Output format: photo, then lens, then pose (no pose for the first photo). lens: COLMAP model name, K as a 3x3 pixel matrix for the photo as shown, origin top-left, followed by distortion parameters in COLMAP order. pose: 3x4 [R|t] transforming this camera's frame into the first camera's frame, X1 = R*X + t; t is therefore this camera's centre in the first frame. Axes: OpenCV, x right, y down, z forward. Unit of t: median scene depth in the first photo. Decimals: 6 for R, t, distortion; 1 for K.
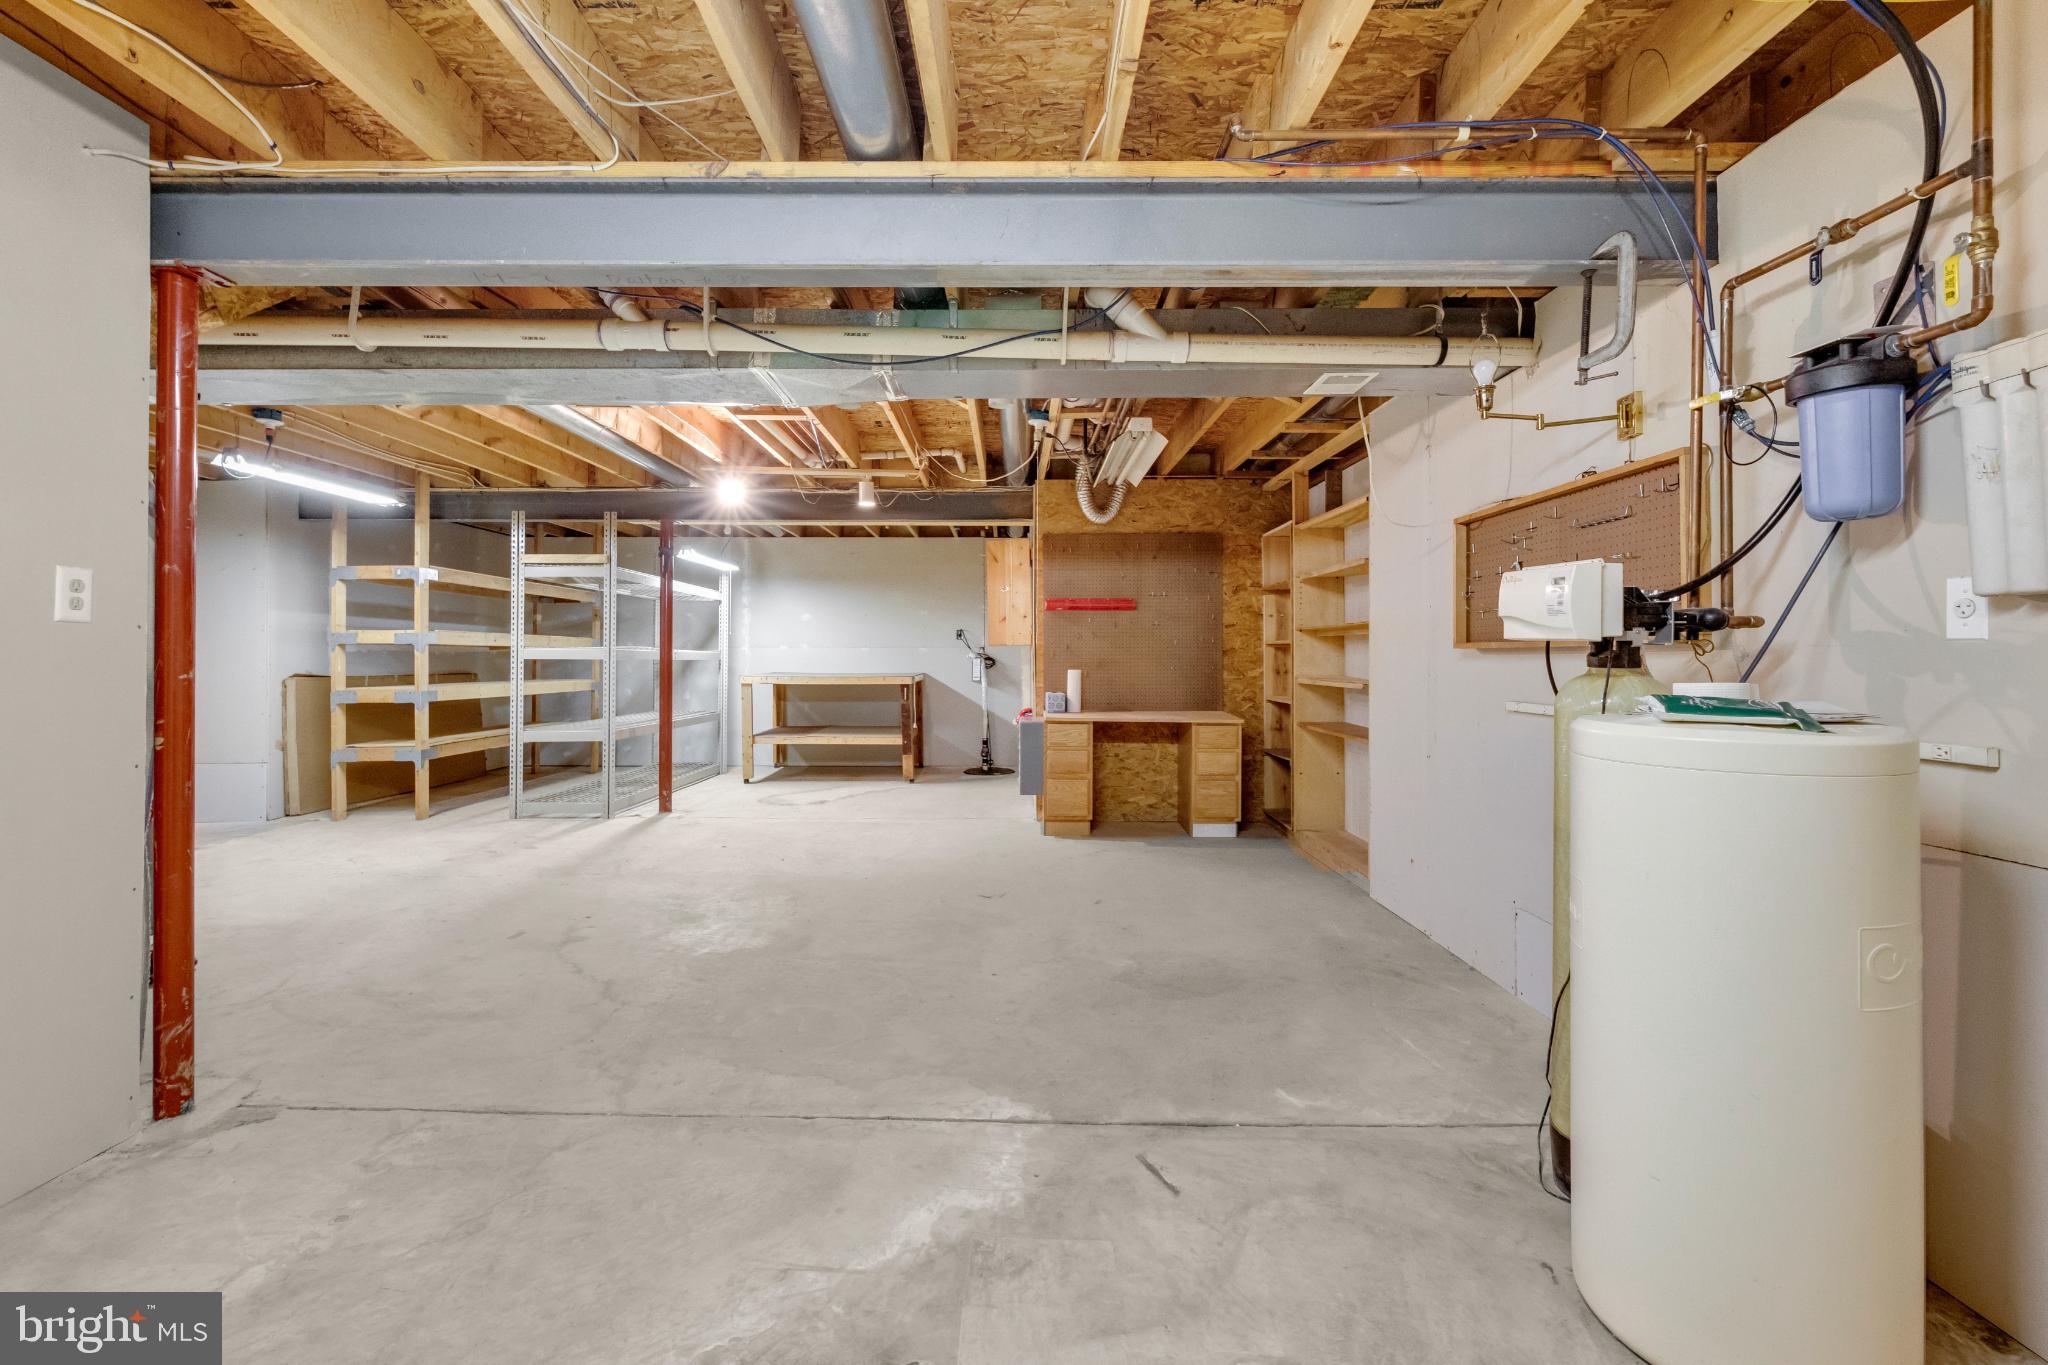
lens RADIAL K [[894.8, 0, 1025.6], [0, 894.8, 663.1], [0, 0, 1]] dist [0.001298, 0.000035]
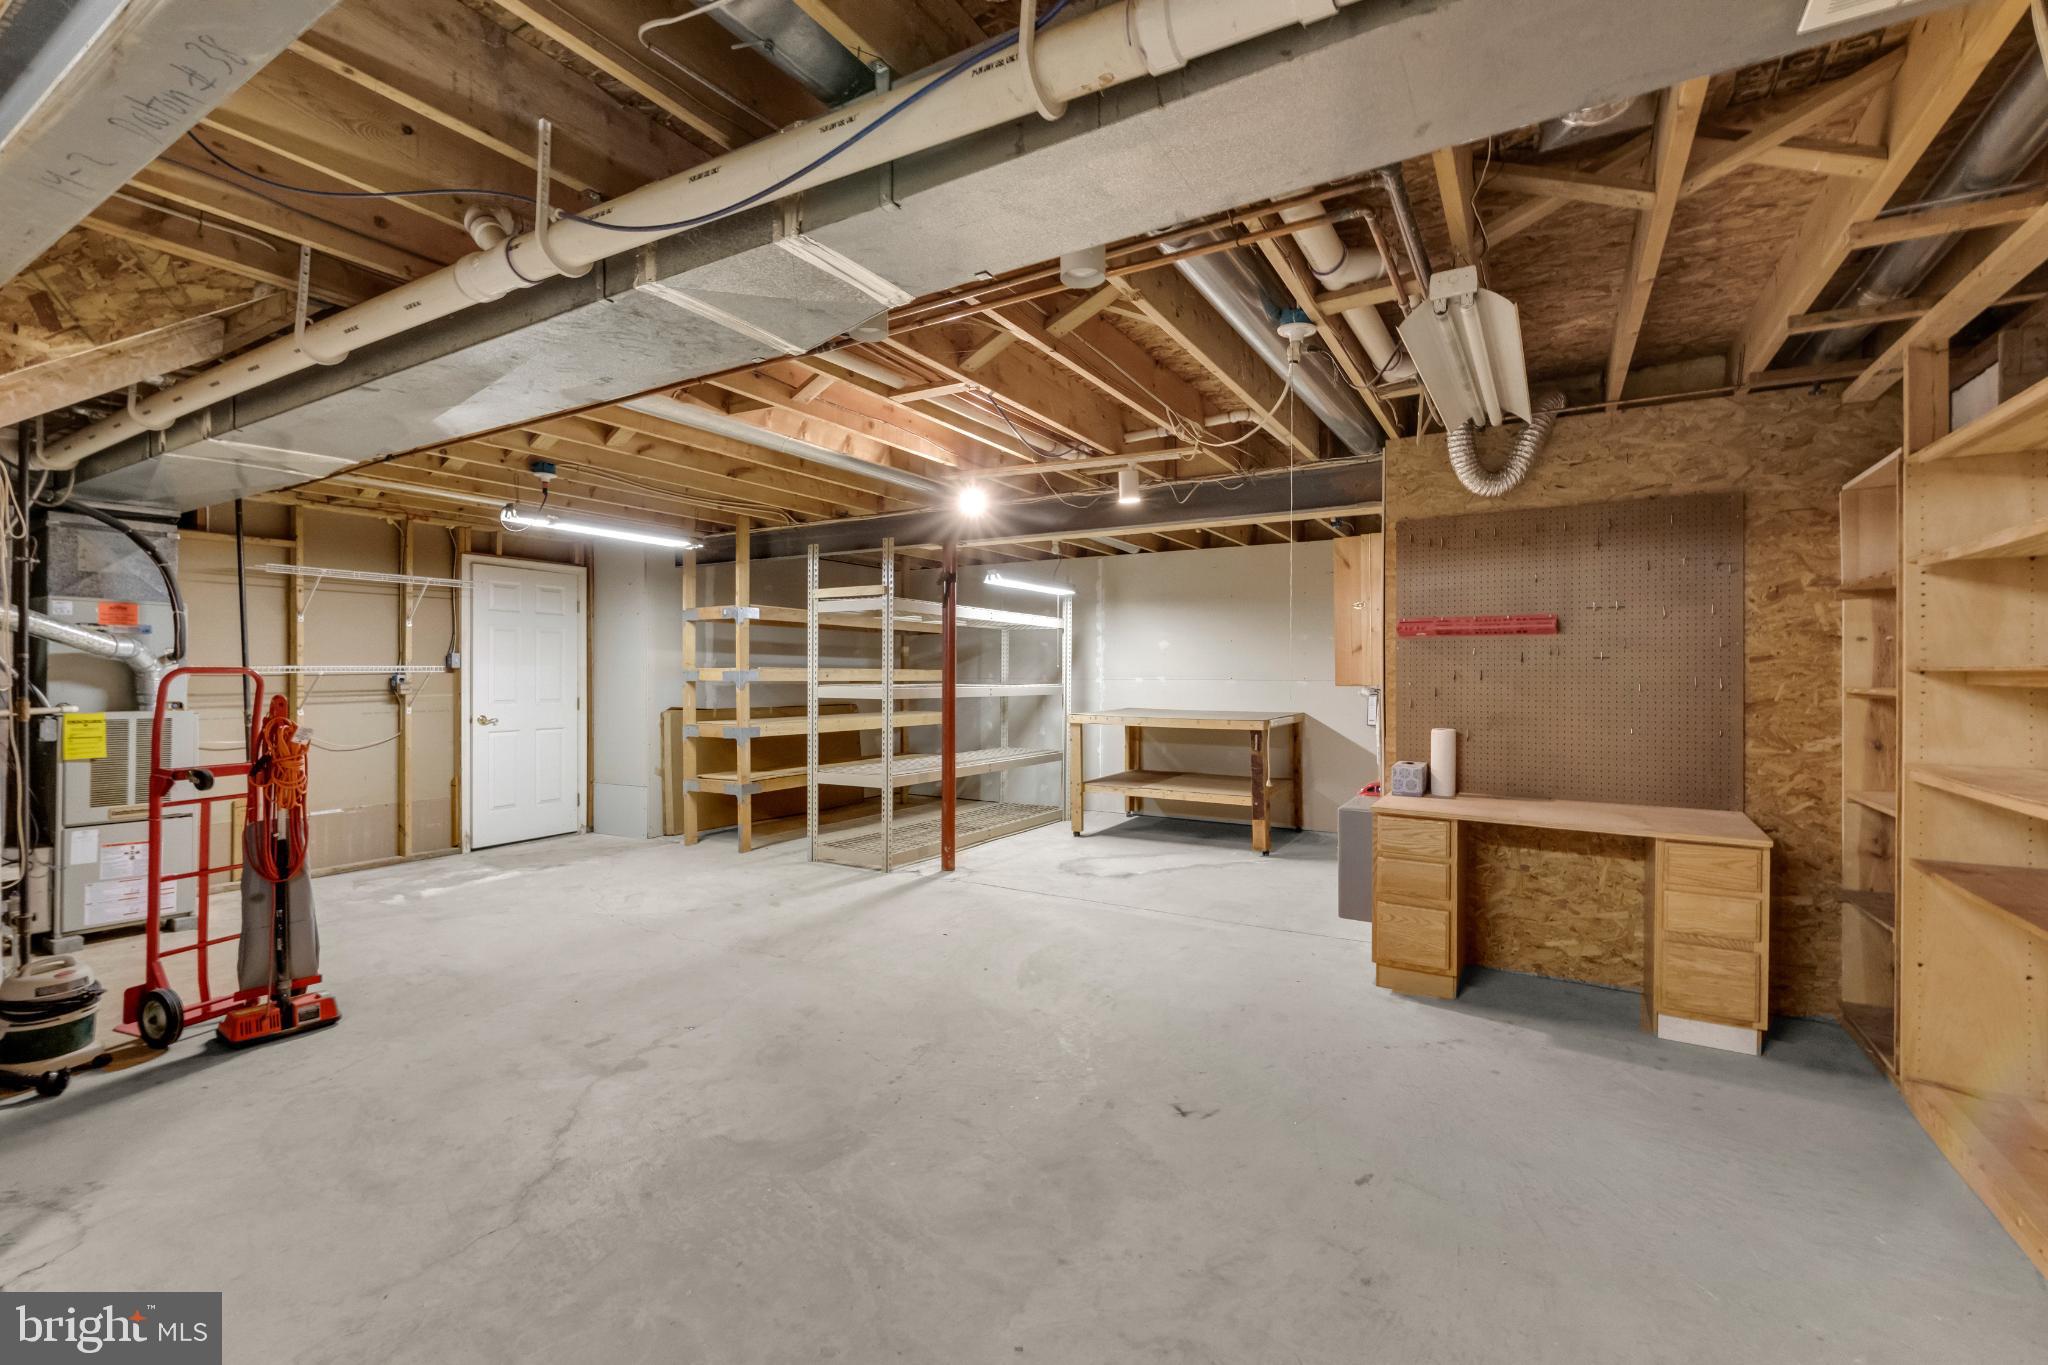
lens RADIAL K [[894.8, 0, 1016.2], [0, 894.8, 683.5], [0, 0, 1]] dist [0.001298, 0.000035]
pose [[0.852974, 0.008756, -0.521880, 0.125061], [-0.007405, 0.999962, 0.004674, -0.025380], [0.521901, -0.000123, 0.853006, 0.289734]]
